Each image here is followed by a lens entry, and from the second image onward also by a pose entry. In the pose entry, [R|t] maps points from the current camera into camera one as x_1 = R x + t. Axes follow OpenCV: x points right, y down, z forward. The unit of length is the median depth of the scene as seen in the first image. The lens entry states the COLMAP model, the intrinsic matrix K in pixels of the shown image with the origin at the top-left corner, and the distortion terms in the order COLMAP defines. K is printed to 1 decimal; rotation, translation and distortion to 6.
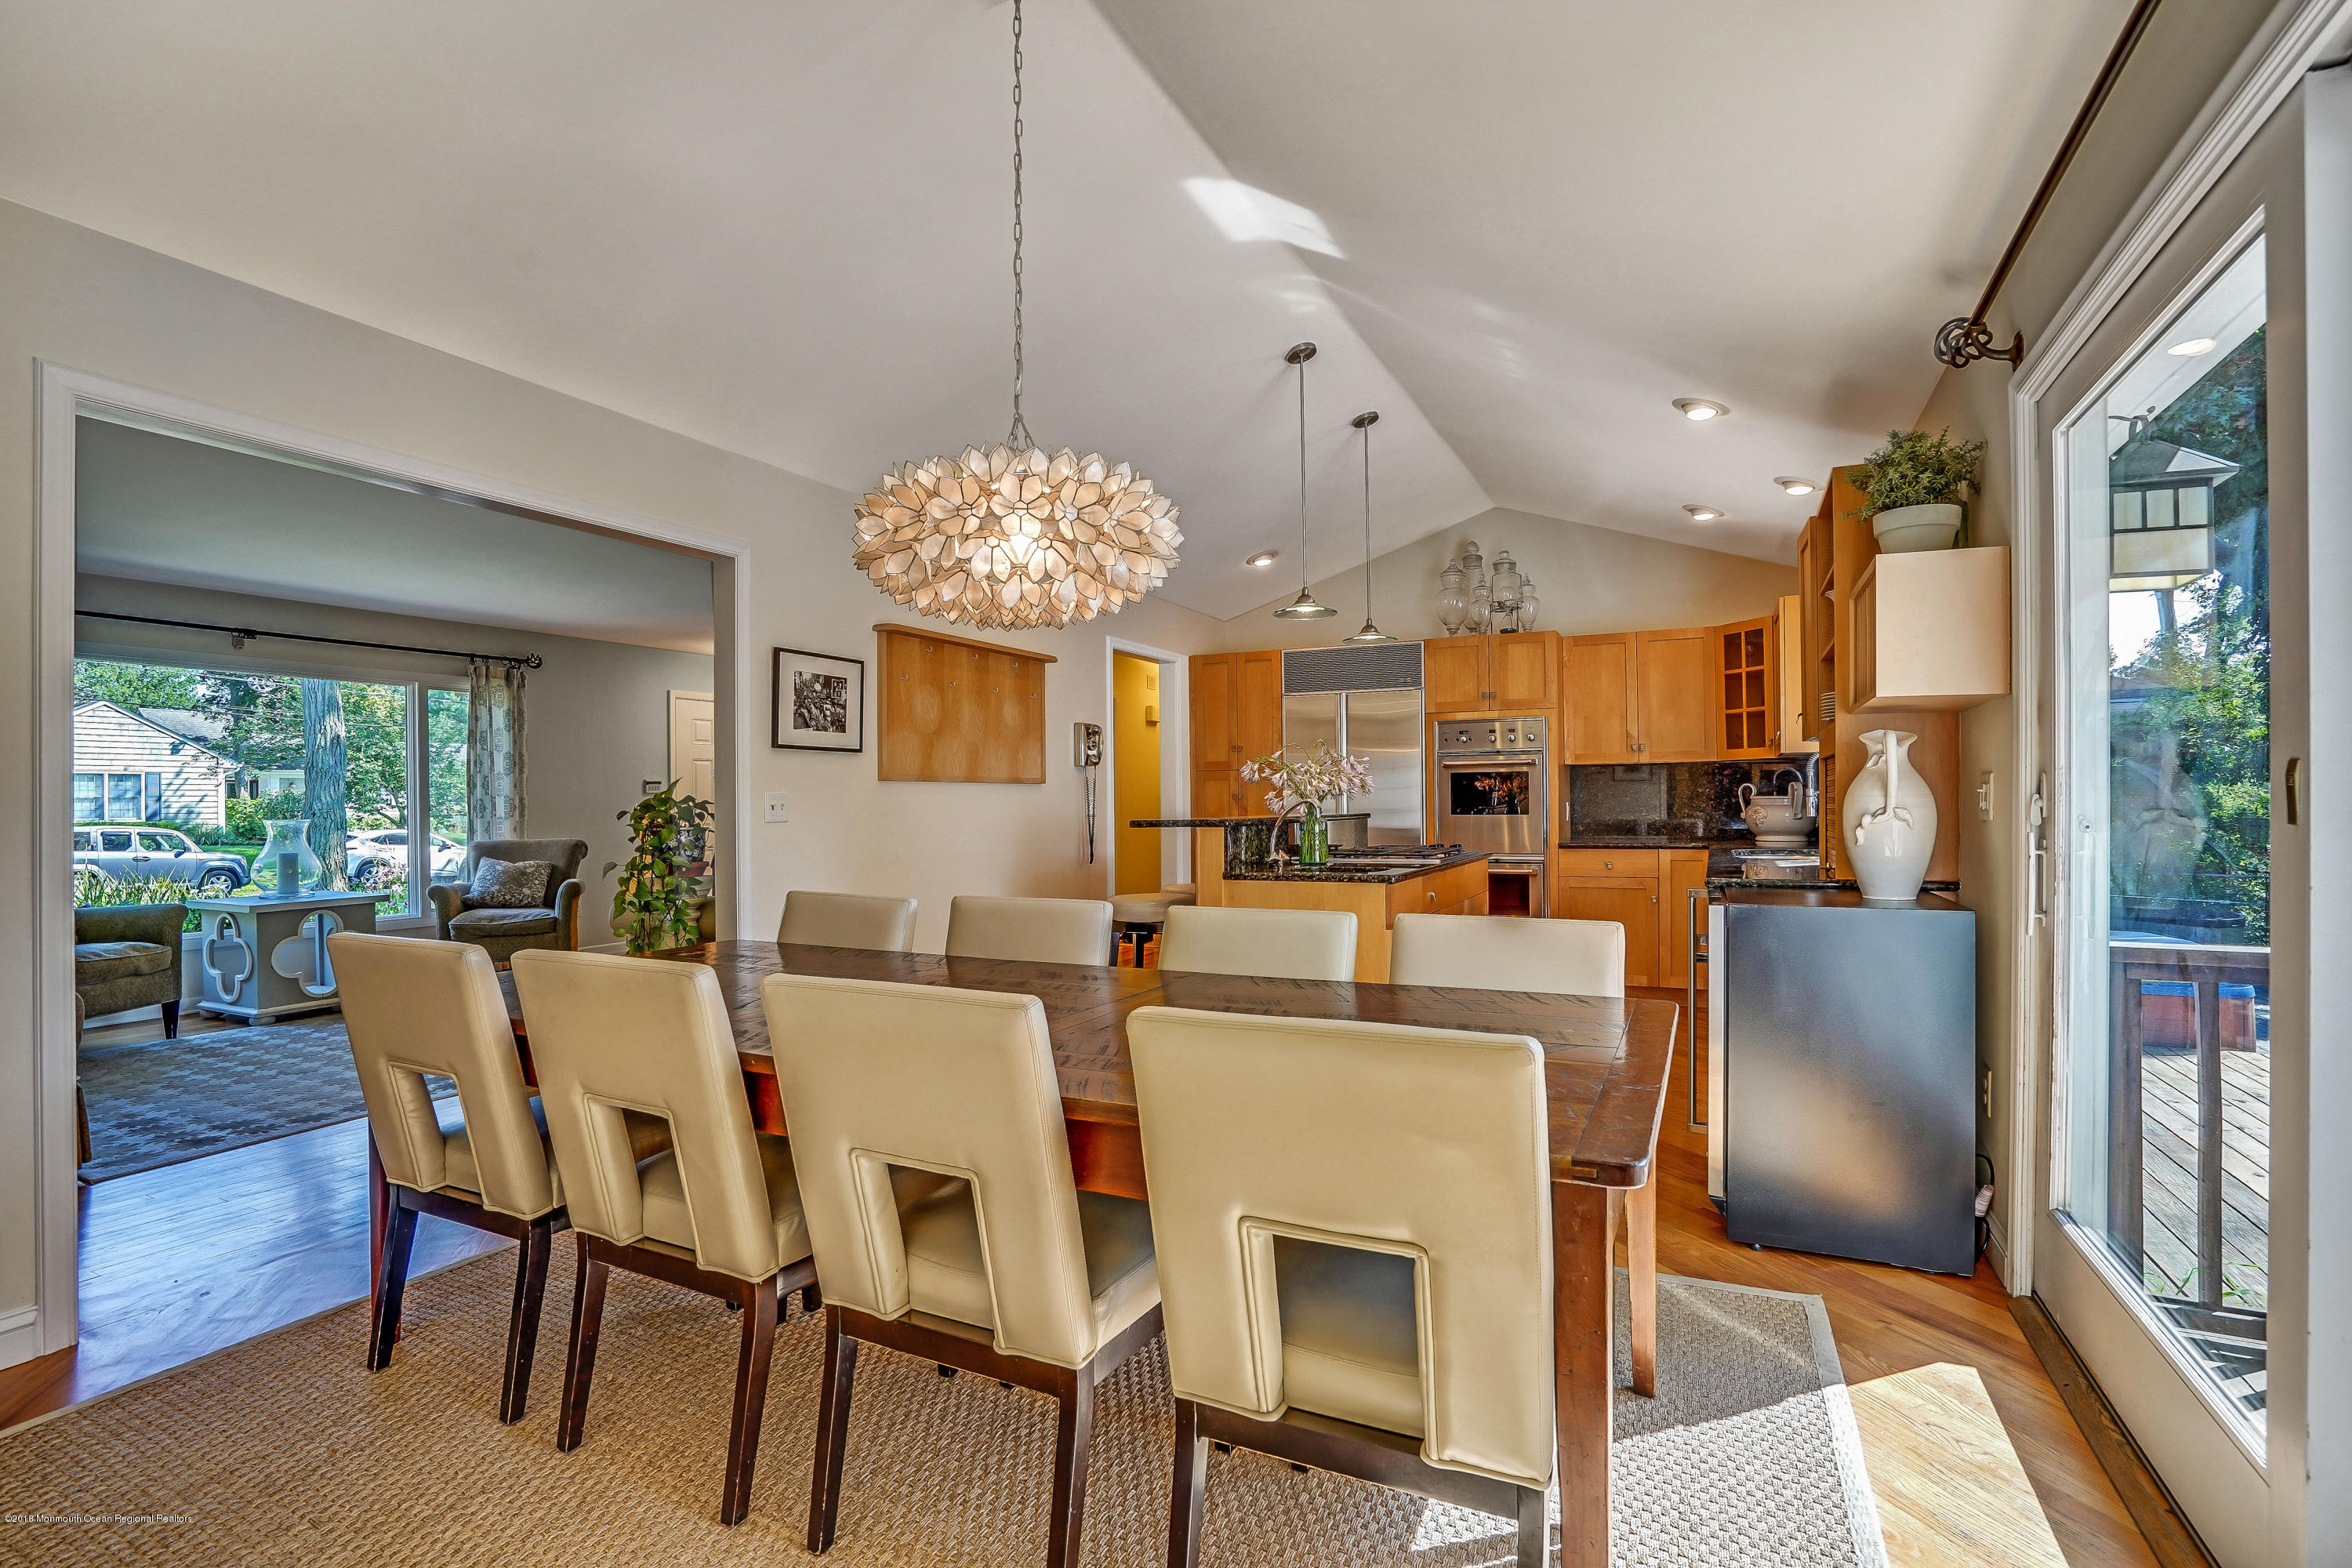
lens RADIAL K [[1087.2, 0, 1134.0], [0, 1087.2, 796.9], [0, 0, 1]] dist [-0.023973, 0.003347]
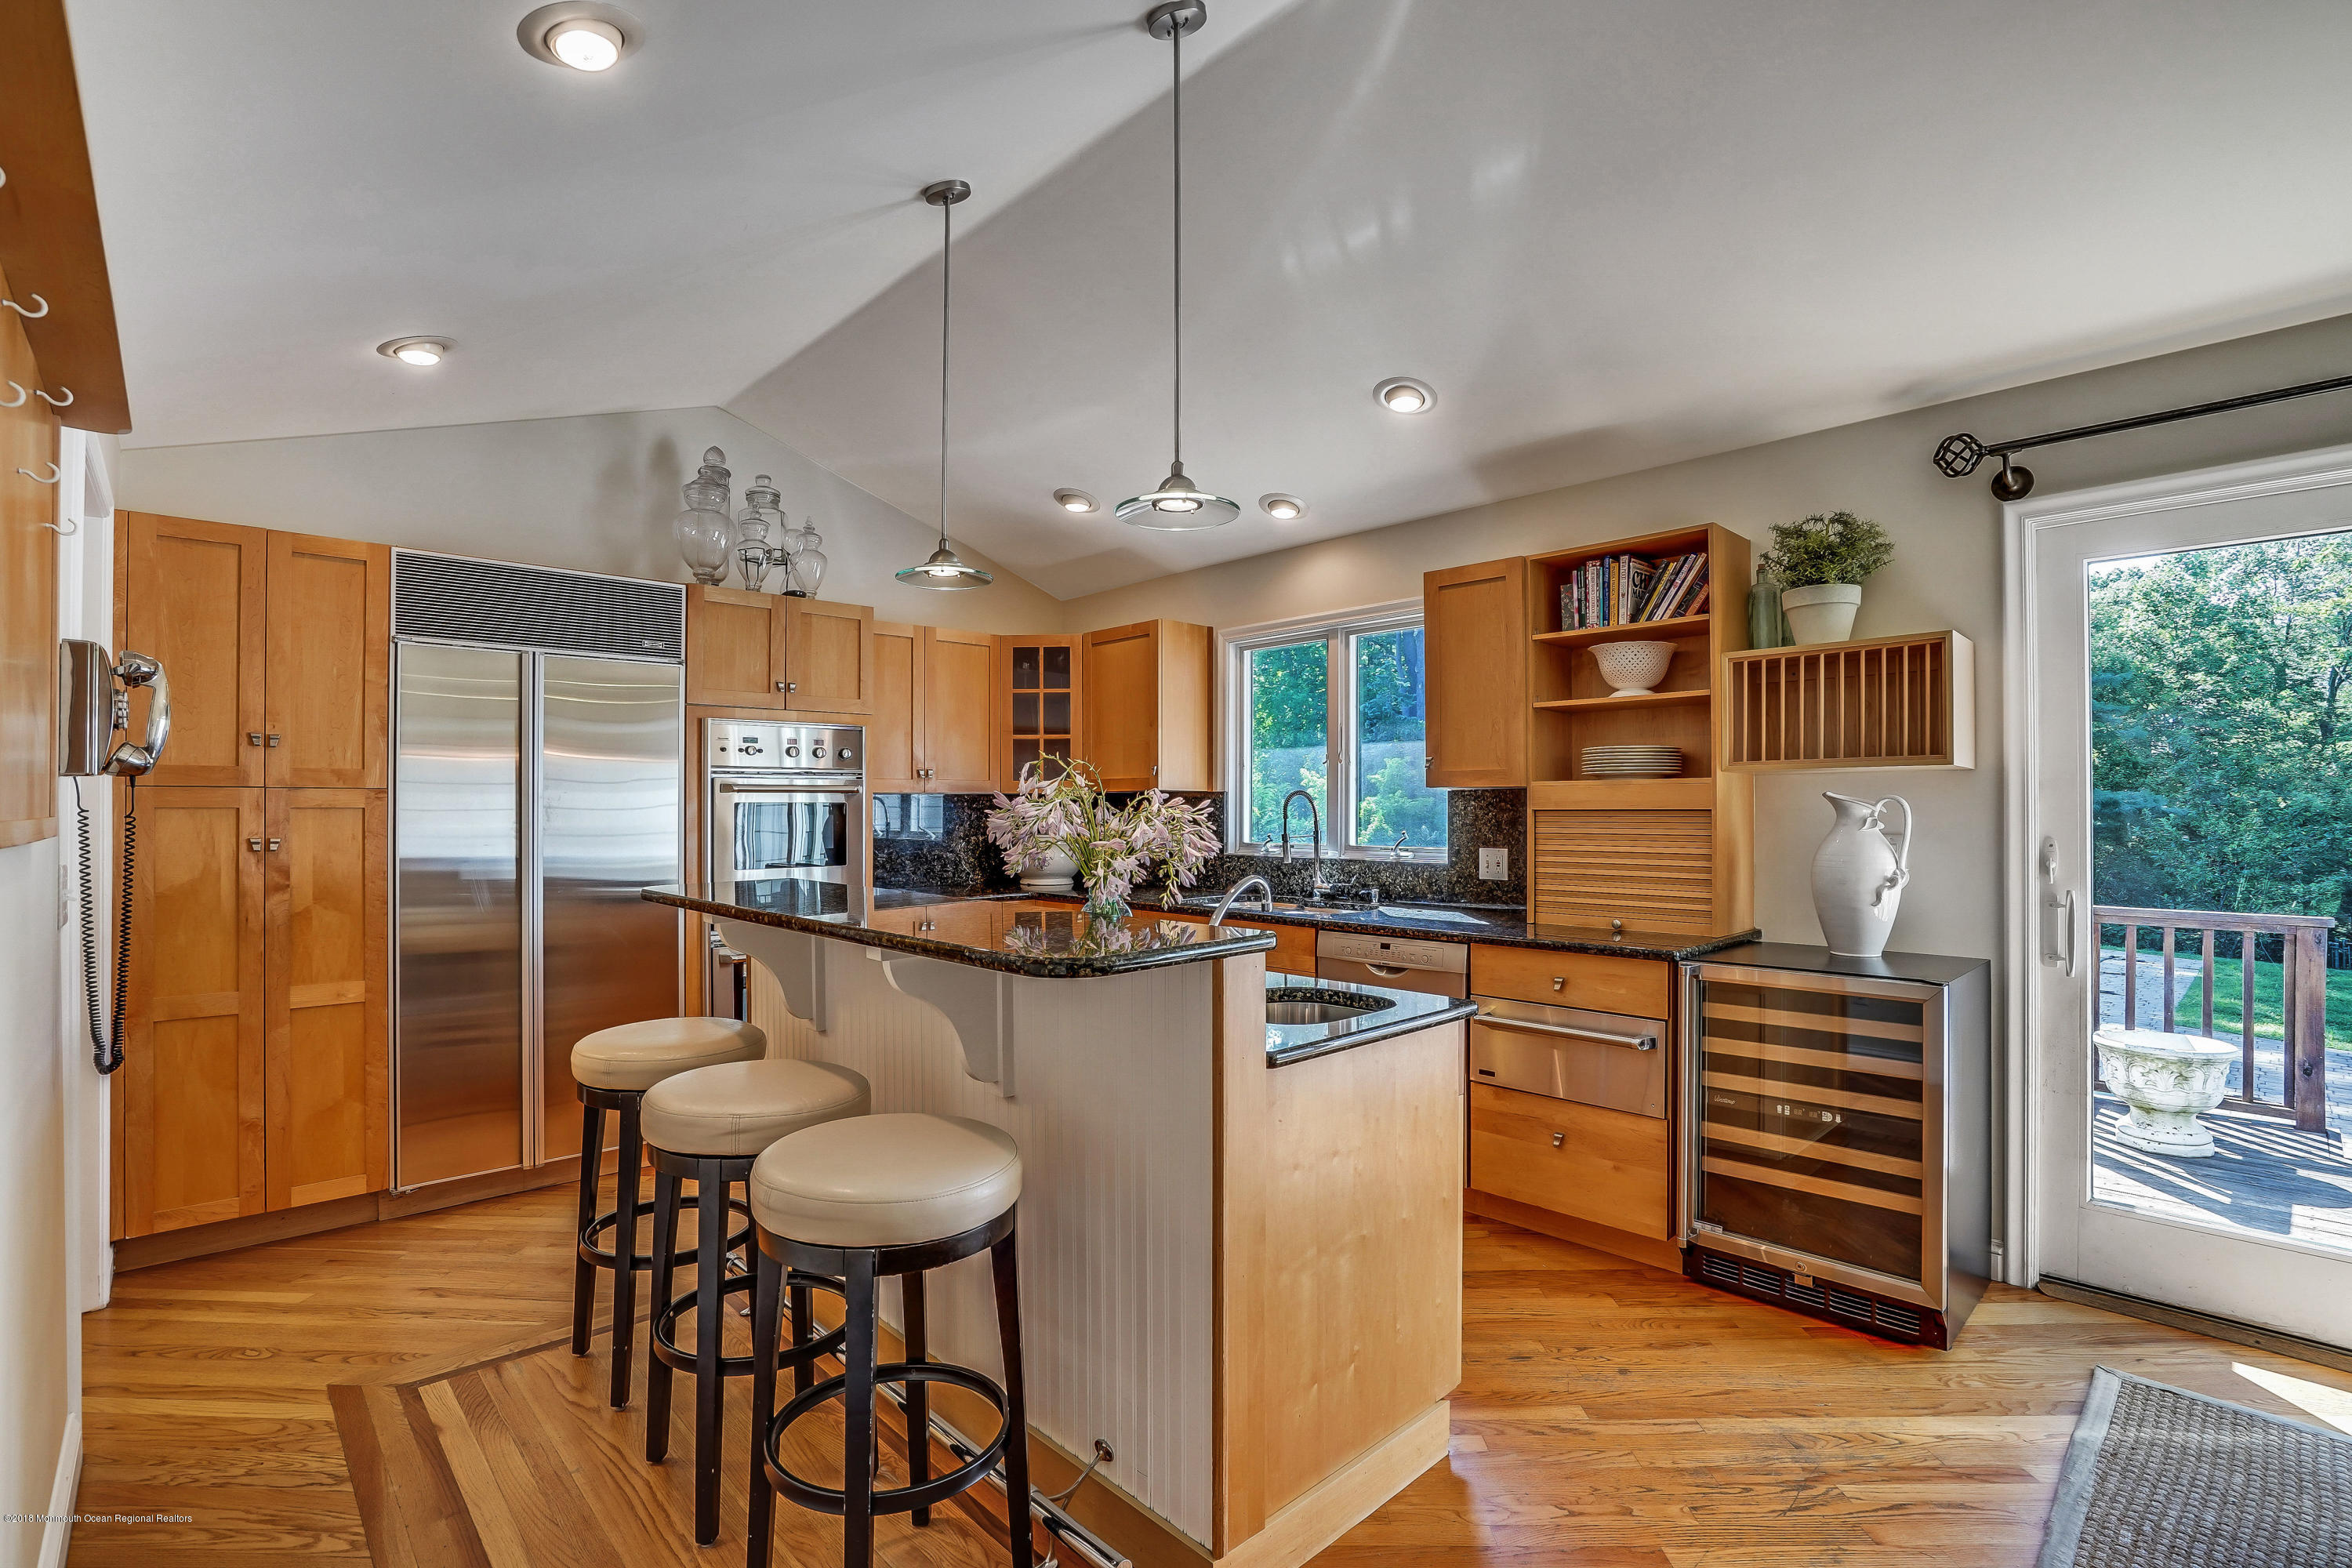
lens RADIAL K [[1087.2, 0, 1176.6], [0, 1087.2, 804.5], [0, 0, 1]] dist [-0.023973, 0.003347]
pose [[0.341767, 0.007200, 0.939757, -0.231416], [-0.003288, 0.999974, -0.006466, -0.018228], [-0.939779, -0.000880, 0.341781, 0.576642]]
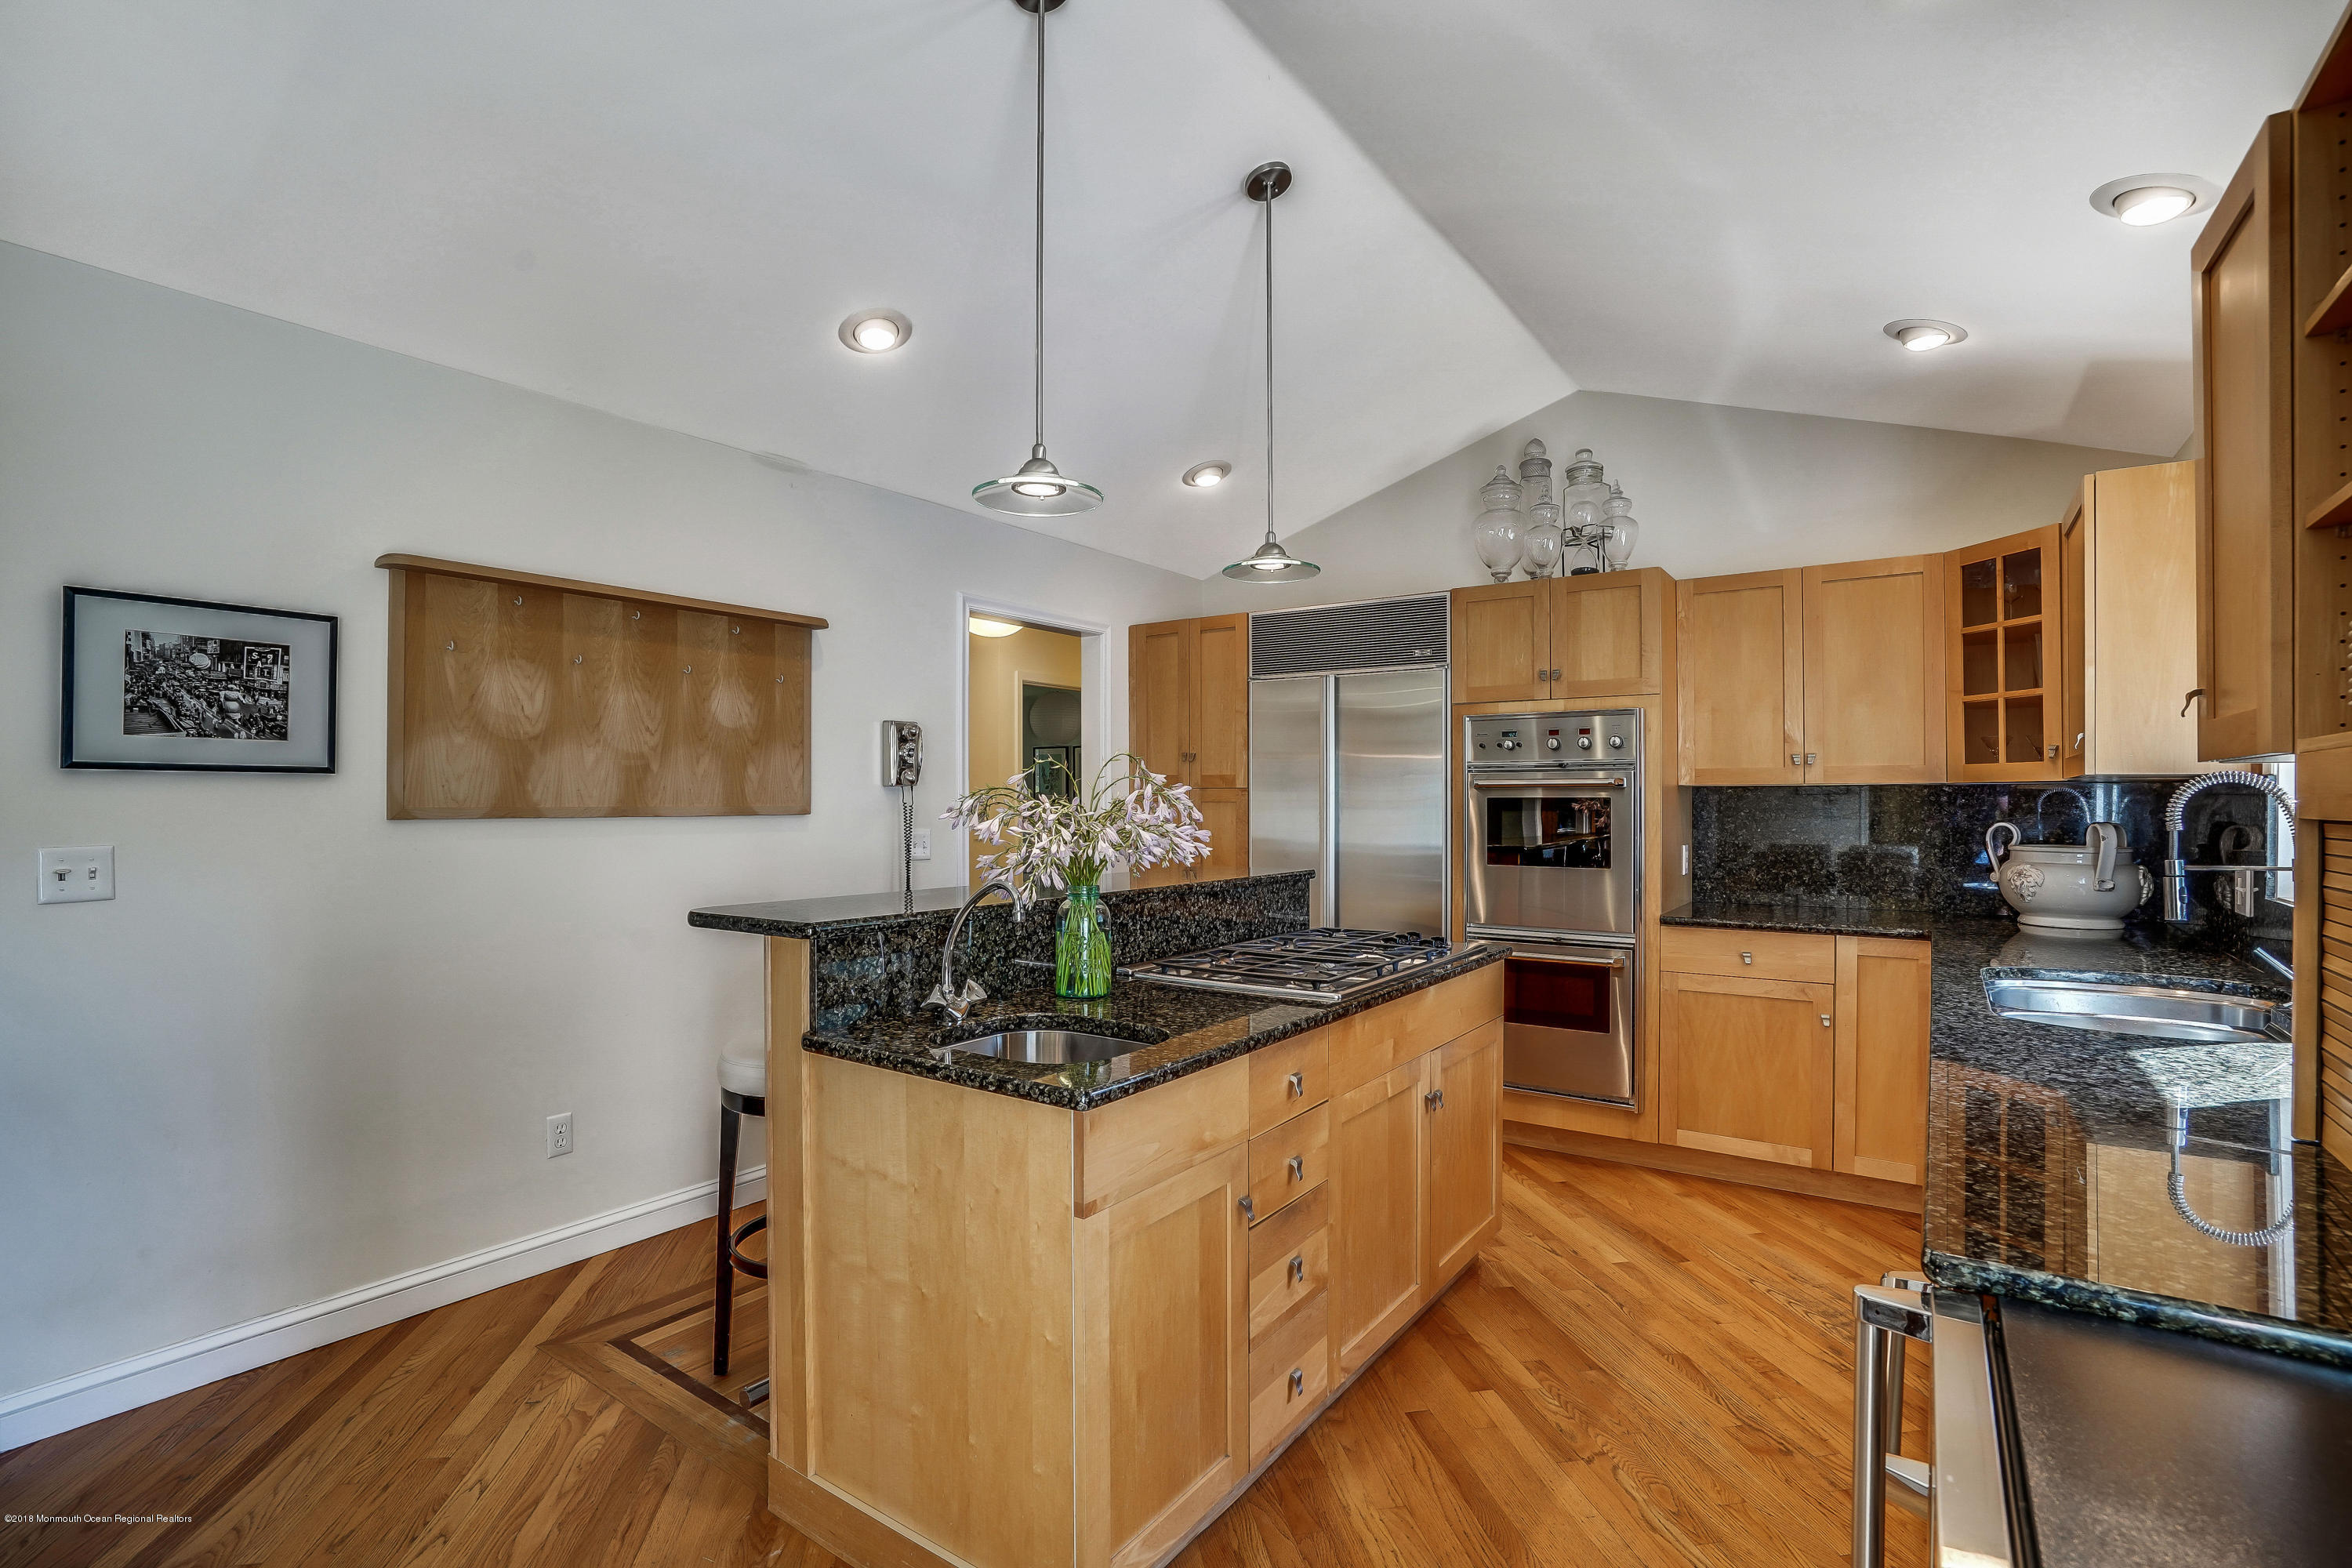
lens RADIAL K [[1087.2, 0, 1130.4], [0, 1087.2, 801.1], [0, 0, 1]] dist [-0.023973, 0.003347]
pose [[0.988411, 0.008834, -0.151542, 0.192908], [-0.007924, 0.999947, 0.006611, -0.024179], [0.151592, -0.005333, 0.988429, 0.361796]]
